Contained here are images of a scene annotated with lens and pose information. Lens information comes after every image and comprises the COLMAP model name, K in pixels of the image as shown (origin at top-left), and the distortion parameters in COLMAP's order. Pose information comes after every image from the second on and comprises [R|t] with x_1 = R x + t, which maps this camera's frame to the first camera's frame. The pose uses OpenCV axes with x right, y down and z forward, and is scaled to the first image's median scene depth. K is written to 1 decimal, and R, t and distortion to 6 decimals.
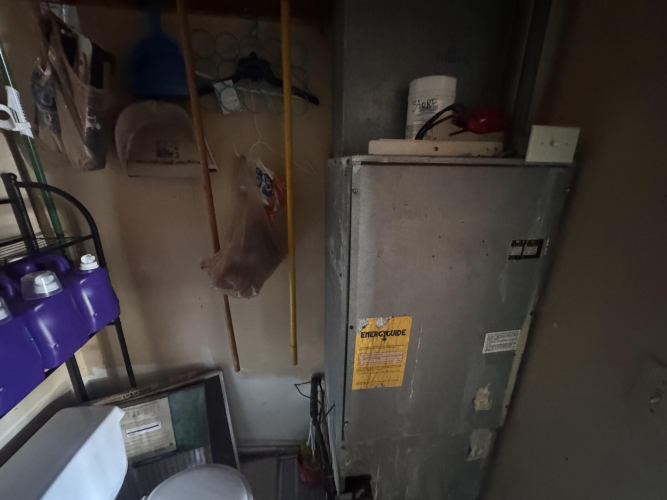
lens RADIAL K [[264.0, 0, 333.1], [0, 264.0, 248.6], [0, 0, 1]] dist [0.004124, 0.000080]
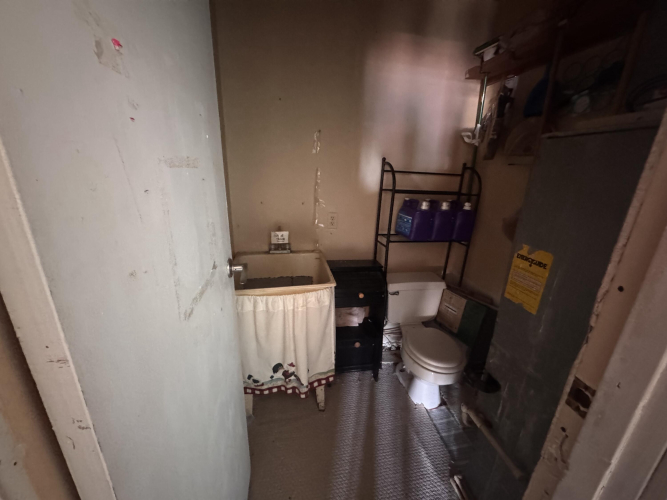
lens RADIAL K [[264.0, 0, 334.0], [0, 264.0, 251.7], [0, 0, 1]] dist [0.004124, 0.000080]
pose [[0.059144, 0.294634, -0.953778, 1.203415], [-0.343788, 0.903014, 0.257634, 0.227187], [0.937183, 0.312660, 0.154699, -0.180490]]
